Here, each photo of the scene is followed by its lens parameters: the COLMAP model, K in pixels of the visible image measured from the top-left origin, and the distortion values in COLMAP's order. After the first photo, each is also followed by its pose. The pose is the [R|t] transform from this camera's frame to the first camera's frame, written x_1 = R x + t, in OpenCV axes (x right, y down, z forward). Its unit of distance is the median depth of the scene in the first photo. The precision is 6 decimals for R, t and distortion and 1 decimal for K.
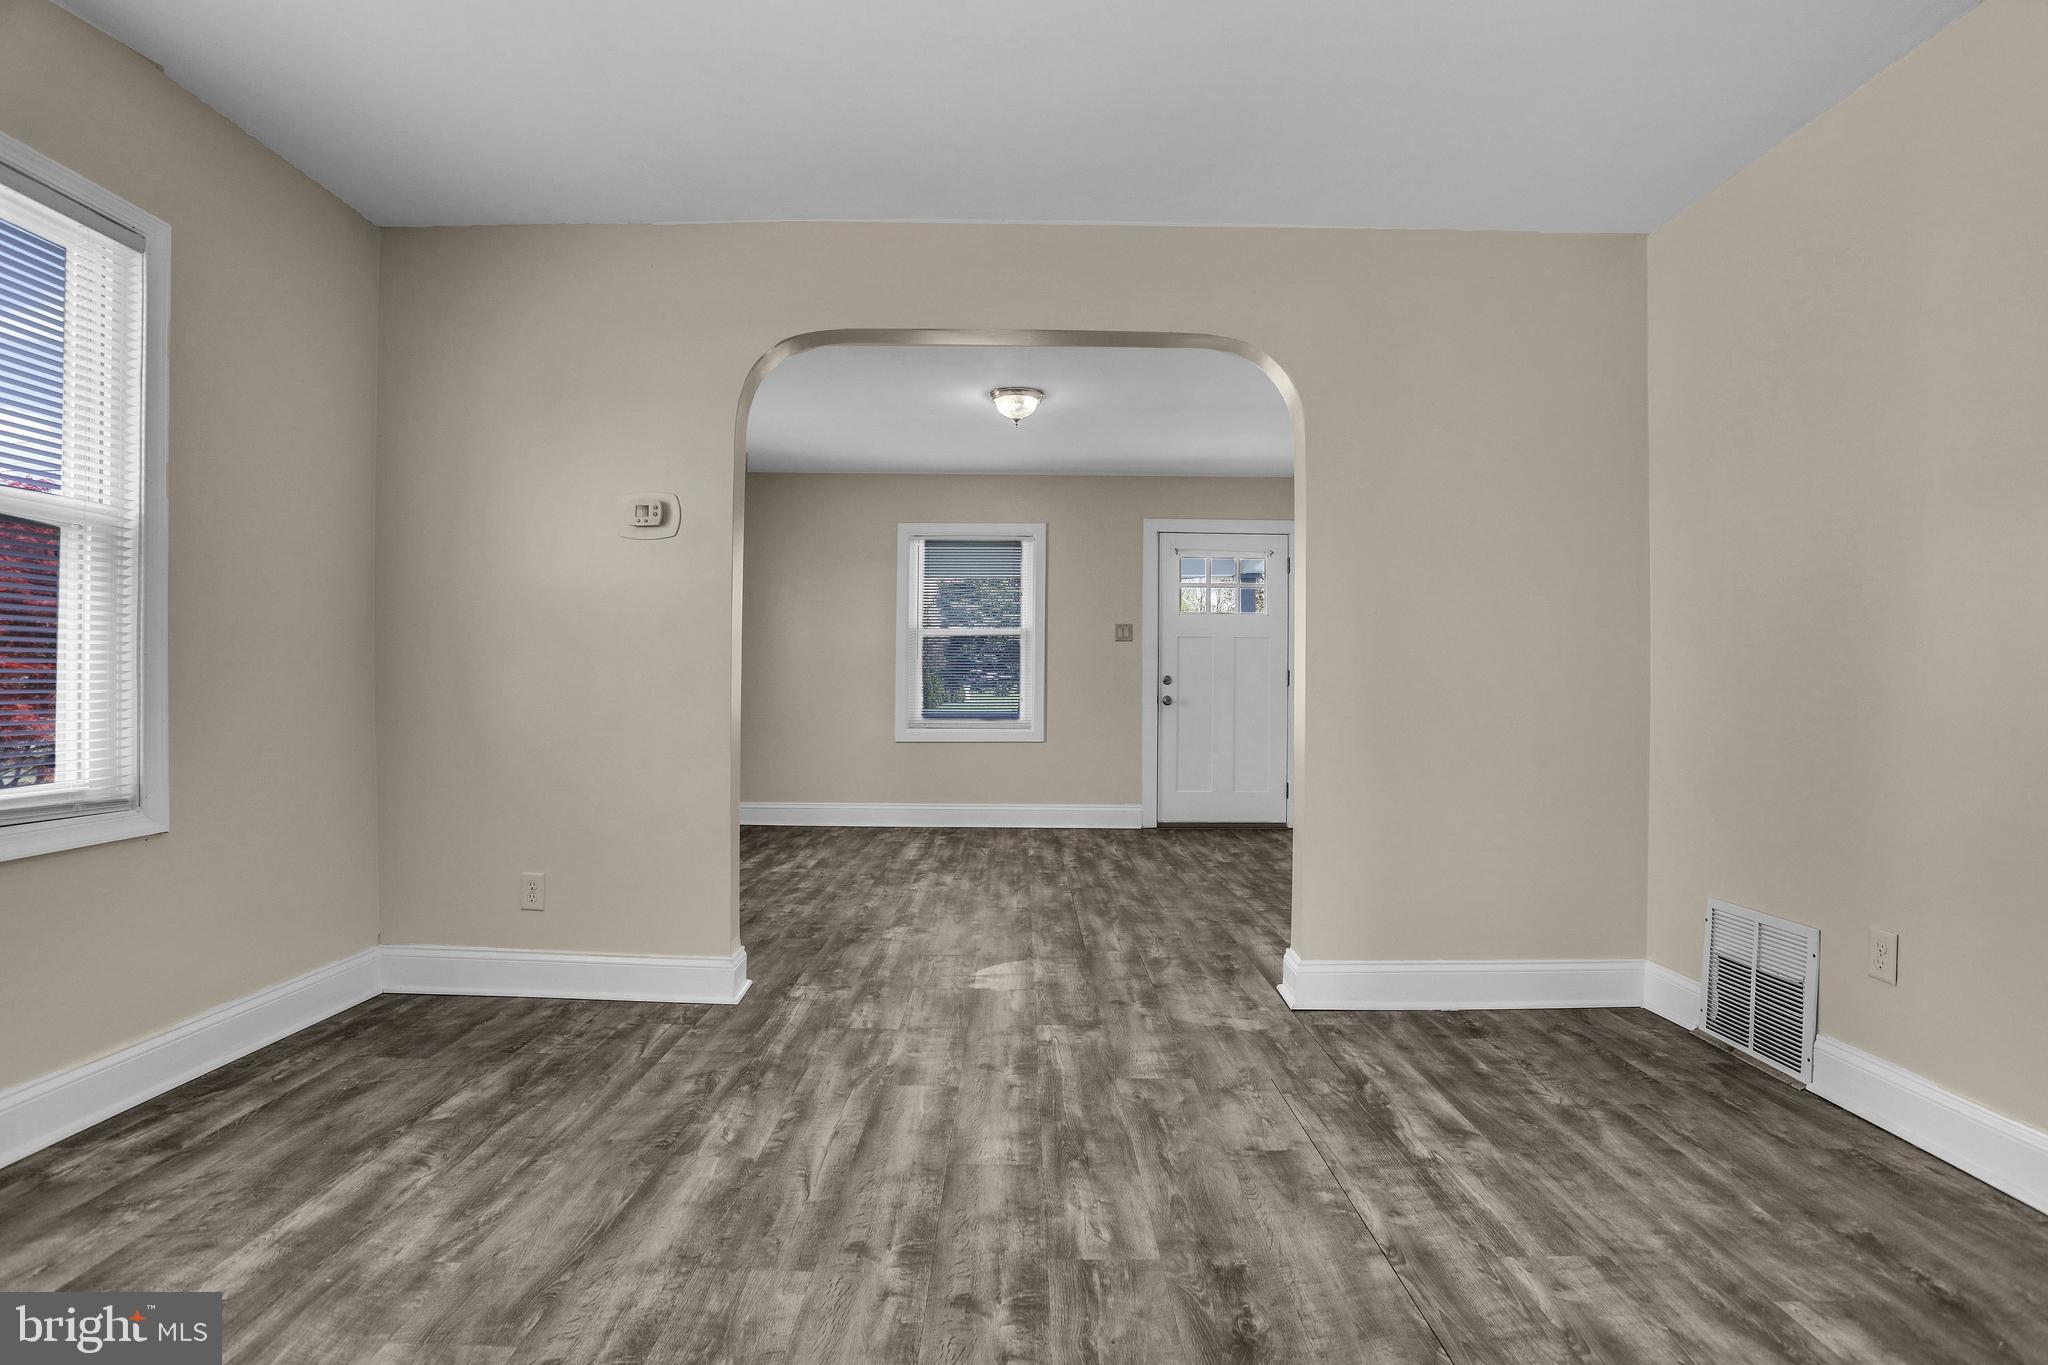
lens RADIAL K [[989.1, 0, 1024.0], [0, 989.1, 682.5], [0, 0, 1]] dist [-0.077432, 0.034683]
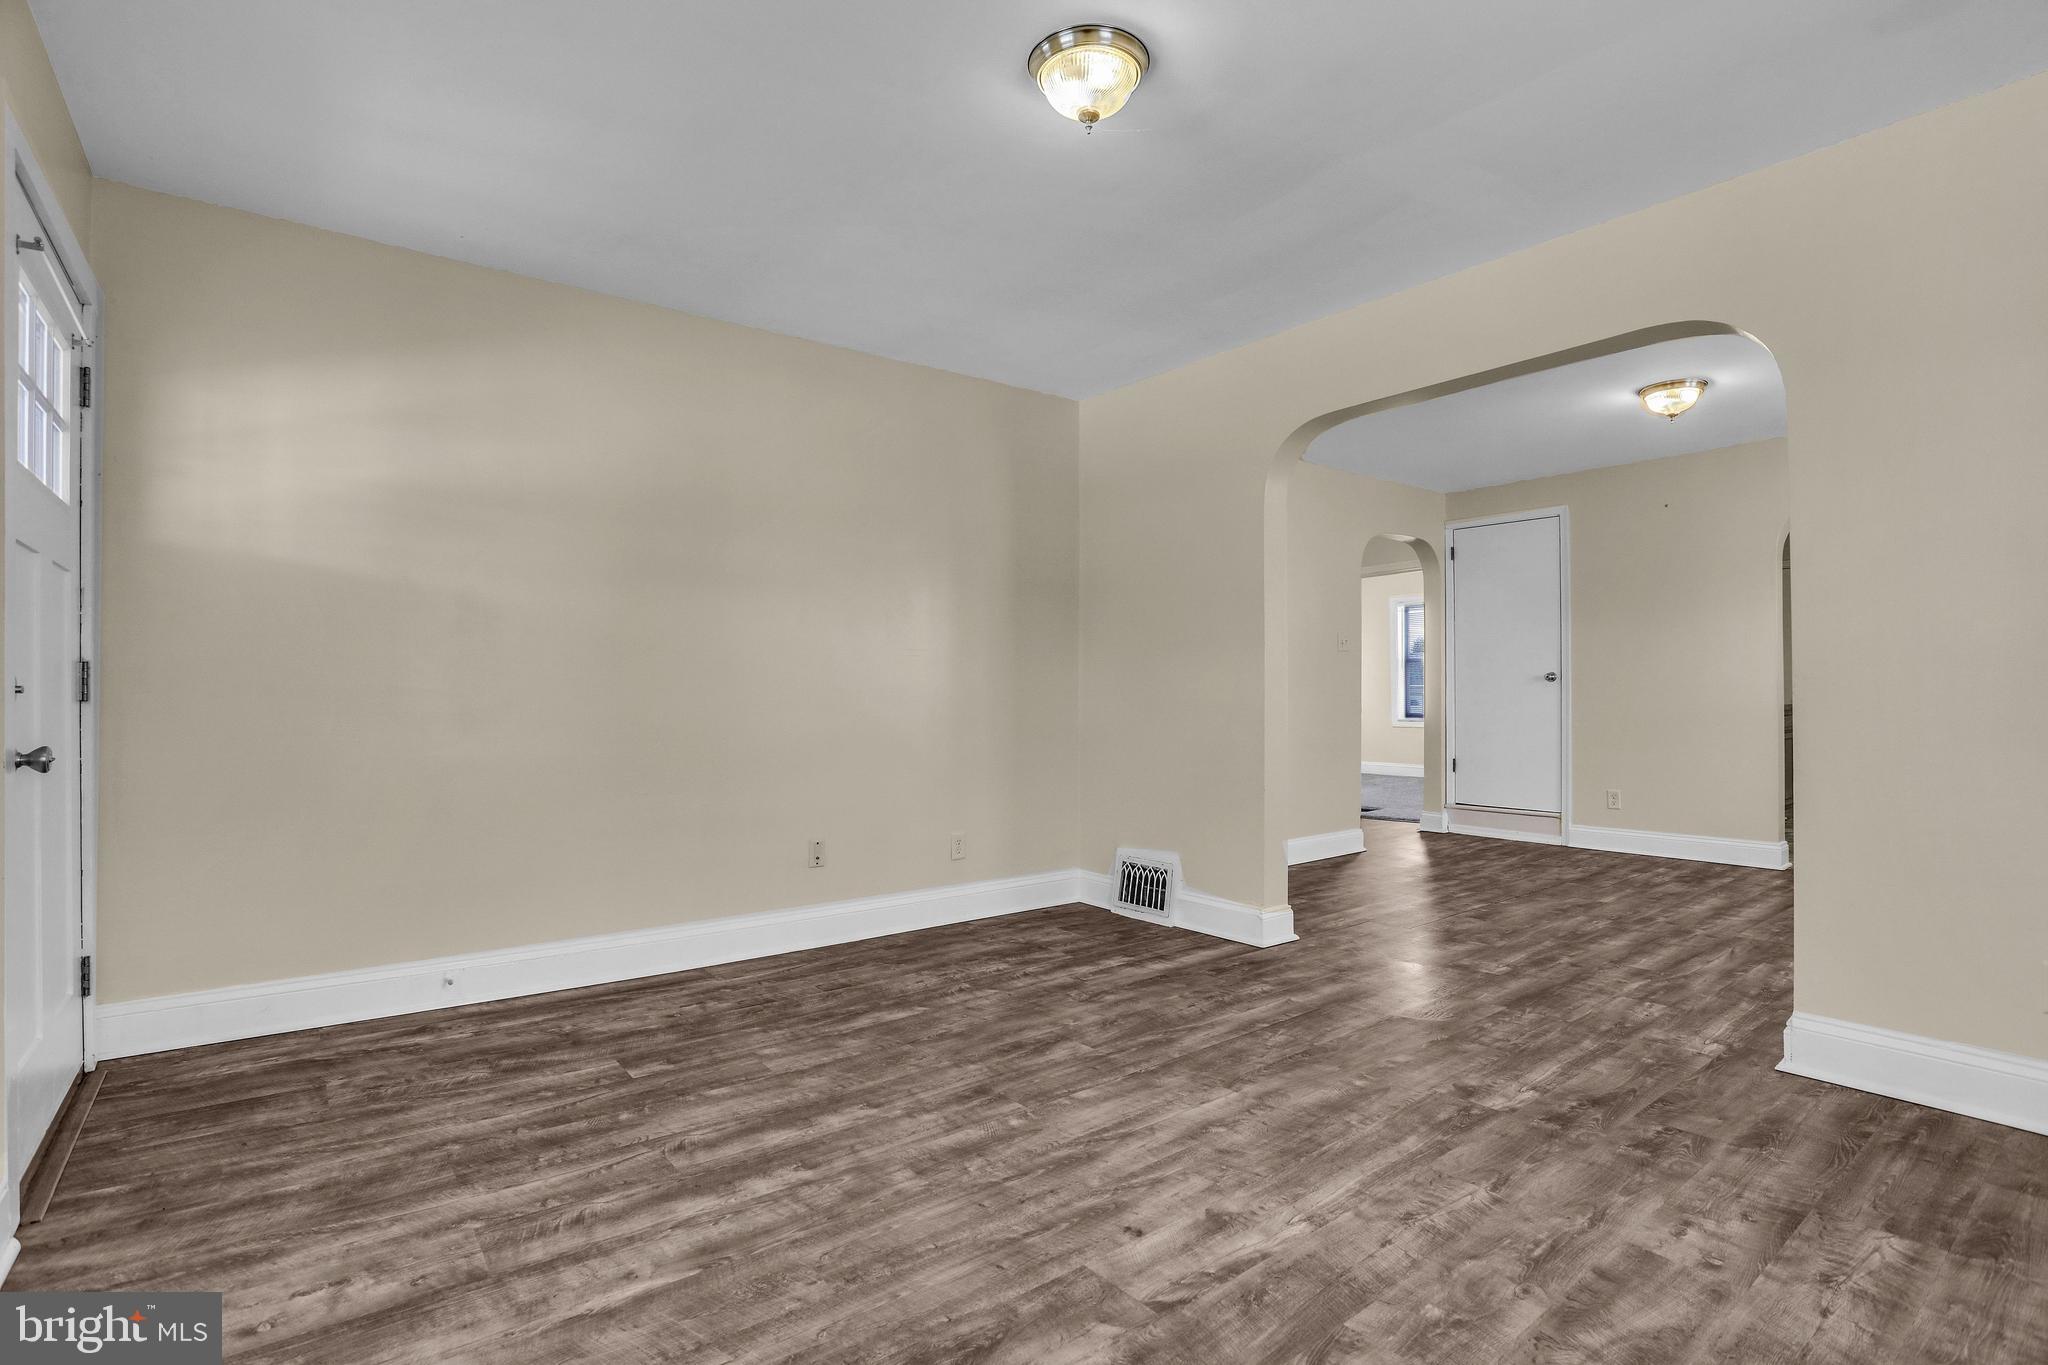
lens RADIAL K [[983.2, 0, 1024.0], [0, 983.2, 682.5], [0, 0, 1]] dist [-0.071563, 0.035018]
pose [[-0.612415, -0.000299, 0.790536, -0.668782], [-0.005523, 0.999977, -0.003899, -0.013343], [-0.790517, -0.006754, -0.612403, 2.550989]]
